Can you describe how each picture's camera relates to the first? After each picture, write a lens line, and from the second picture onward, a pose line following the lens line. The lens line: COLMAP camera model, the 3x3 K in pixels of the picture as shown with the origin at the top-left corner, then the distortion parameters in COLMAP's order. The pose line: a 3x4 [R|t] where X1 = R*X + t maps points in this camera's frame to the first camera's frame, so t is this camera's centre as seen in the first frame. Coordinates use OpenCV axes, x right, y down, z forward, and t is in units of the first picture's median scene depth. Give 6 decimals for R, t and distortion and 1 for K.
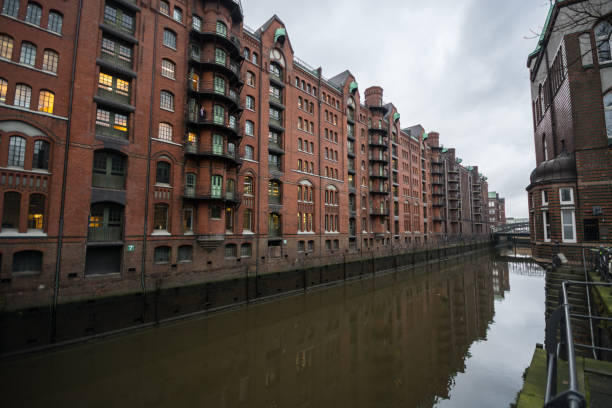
lens RADIAL K [[270.0, 0, 305.5], [0, 270.0, 207.6], [0, 0, 1]] dist [-0.004025, -0.000195]
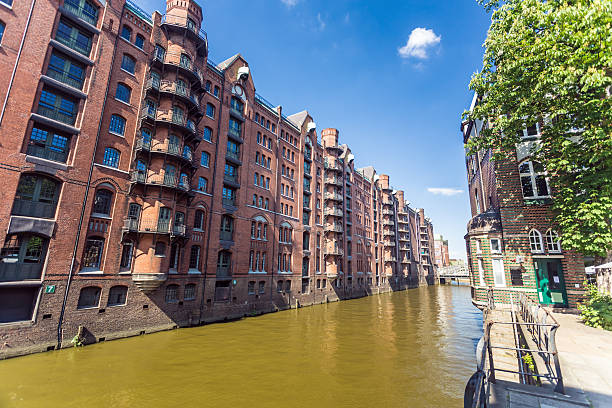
lens RADIAL K [[288.5, 0, 306.6], [0, 288.5, 202.2], [0, 0, 1]] dist [0.002940, 0.001406]
pose [[0.982501, 0.058356, 0.176879, -0.025762], [-0.032447, 0.988755, -0.145980, -0.007966], [-0.183409, 0.137687, 0.973346, -0.037629]]
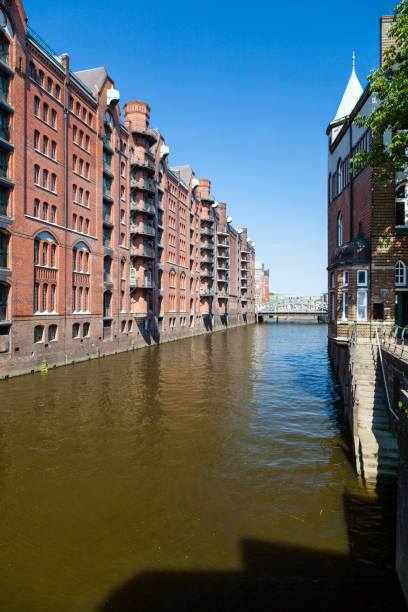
lens RADIAL K [[400.2, 0, 206.5], [0, 400.2, 307.6], [0, 0, 1]] dist [-0.006311, 0.010243]
pose [[0.884509, -0.000322, 0.466523, -0.127002], [-0.037576, 0.996702, 0.071929, -0.006961], [-0.465007, -0.081152, 0.881580, -0.048542]]
